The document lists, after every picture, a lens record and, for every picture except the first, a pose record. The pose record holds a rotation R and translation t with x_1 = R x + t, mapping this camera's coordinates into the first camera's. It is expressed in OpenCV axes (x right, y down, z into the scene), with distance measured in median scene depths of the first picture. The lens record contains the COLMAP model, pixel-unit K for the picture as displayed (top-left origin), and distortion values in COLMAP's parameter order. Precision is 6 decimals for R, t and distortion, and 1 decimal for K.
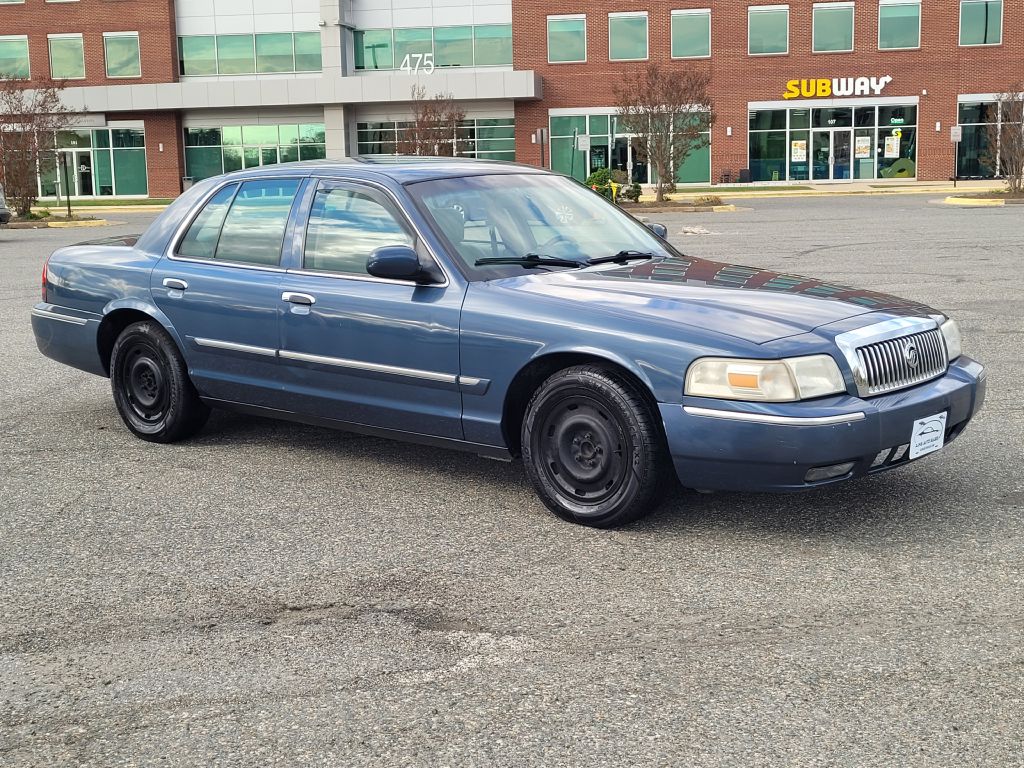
lens RADIAL K [[1370.8, 0, 525.3], [0, 1370.8, 374.3], [0, 0, 1]] dist [0.050429, 0.000000]
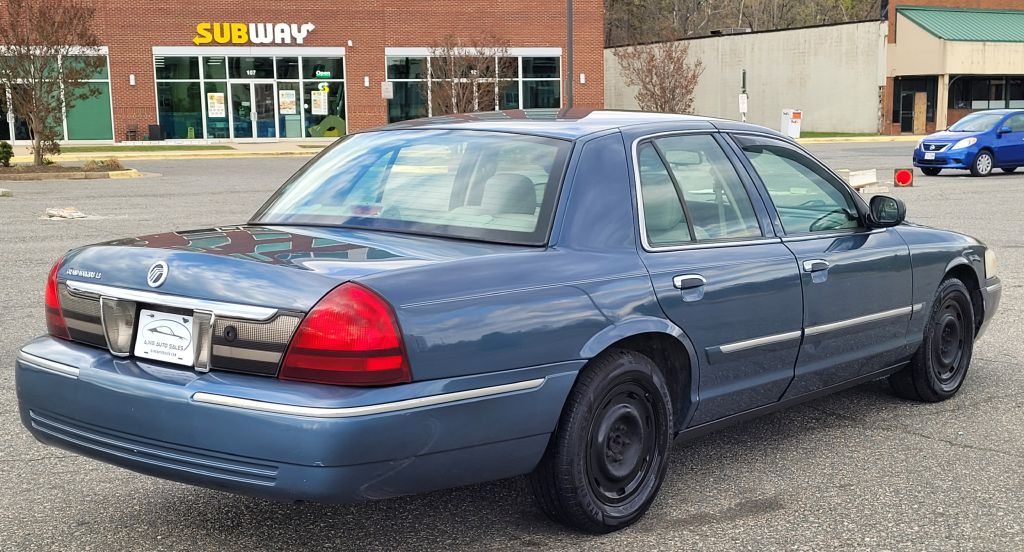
lens RADIAL K [[1368.8, 0, 541.3], [0, 1368.8, 375.2], [0, 0, 1]] dist [0.055521, 0.000000]
pose [[0.914229, -0.064172, 0.400084, 0.026005], [0.051101, 0.997756, 0.043266, -0.017543], [-0.401963, -0.019111, 0.915457, 0.108726]]
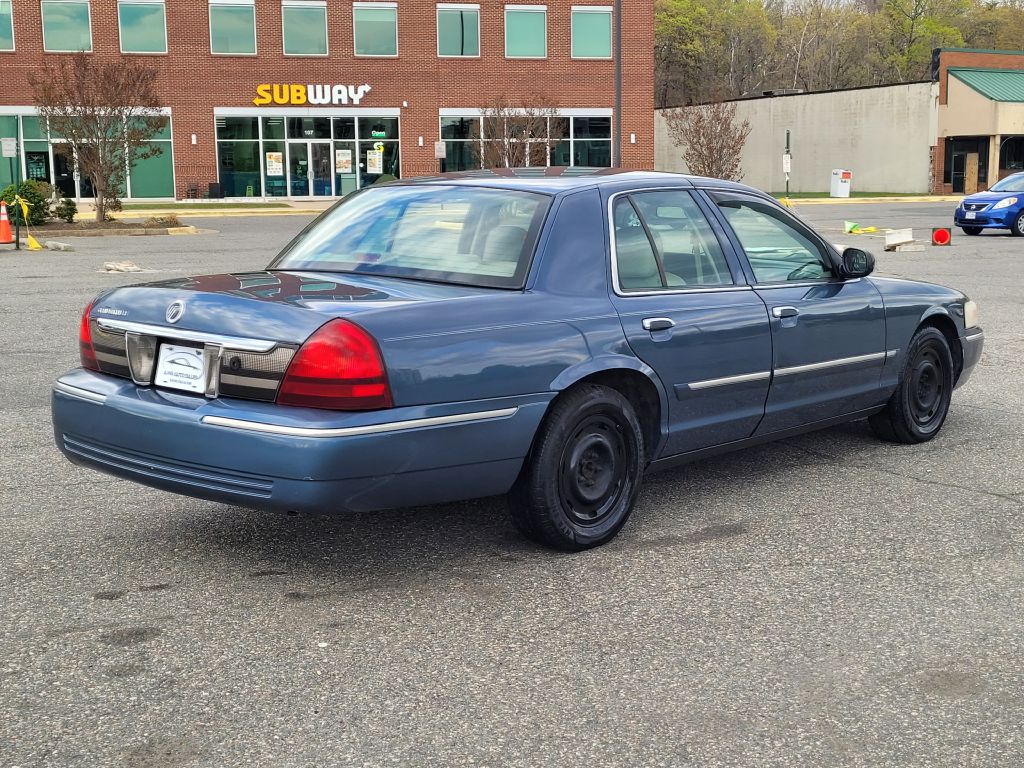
lens RADIAL K [[1370.8, 0, 541.7], [0, 1370.8, 396.5], [0, 0, 1]] dist [0.050429, 0.000000]
pose [[0.930212, -0.044424, 0.364324, 0.027128], [0.042121, 0.999011, 0.014269, -0.015973], [-0.364598, 0.002073, 0.931163, 0.099425]]
